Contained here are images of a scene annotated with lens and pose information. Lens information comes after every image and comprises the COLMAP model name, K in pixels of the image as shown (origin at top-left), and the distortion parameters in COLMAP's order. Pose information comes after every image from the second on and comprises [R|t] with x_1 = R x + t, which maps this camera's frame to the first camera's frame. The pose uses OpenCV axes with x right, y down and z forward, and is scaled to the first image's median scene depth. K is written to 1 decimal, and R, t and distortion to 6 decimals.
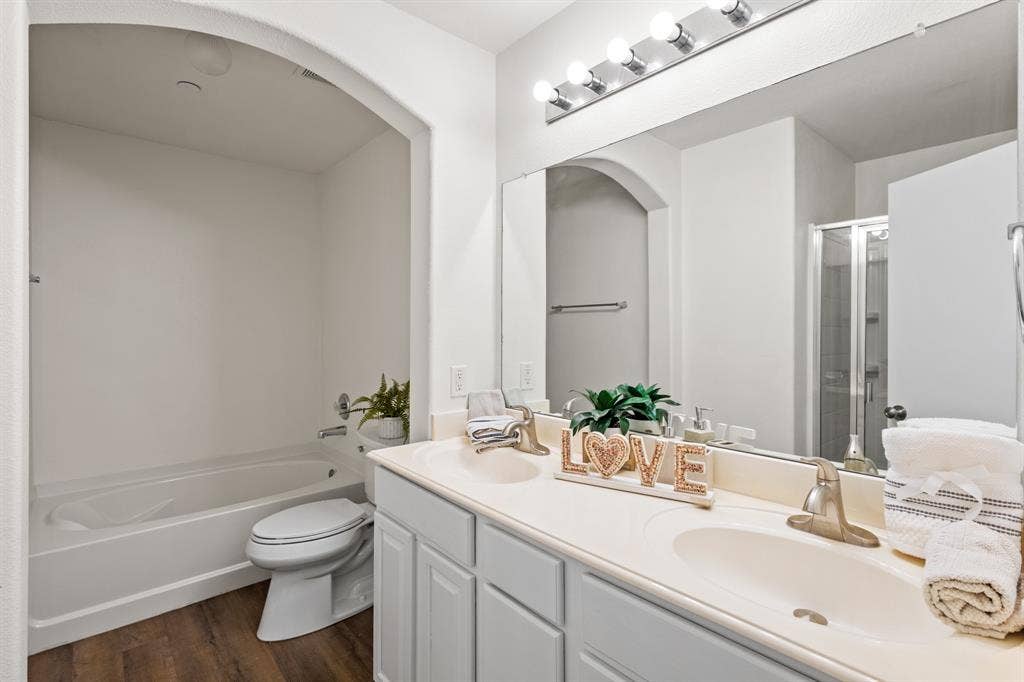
lens RADIAL K [[470.5, 0, 516.1], [0, 470.5, 339.5], [0, 0, 1]] dist [0.007933, -0.000572]
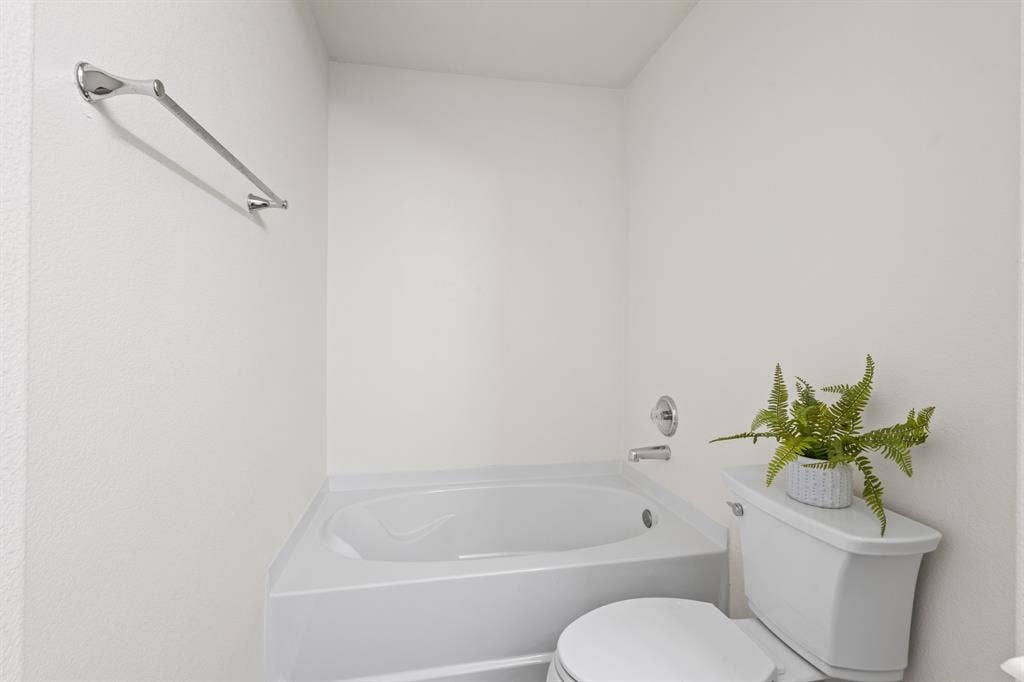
lens RADIAL K [[470.5, 0, 512.8], [0, 470.5, 337.8], [0, 0, 1]] dist [0.007933, -0.000572]
pose [[0.857723, 0.004605, -0.514091, -0.214391], [-0.007213, 0.999969, -0.003076, 0.038166], [0.514061, 0.006346, 0.857730, 0.336999]]
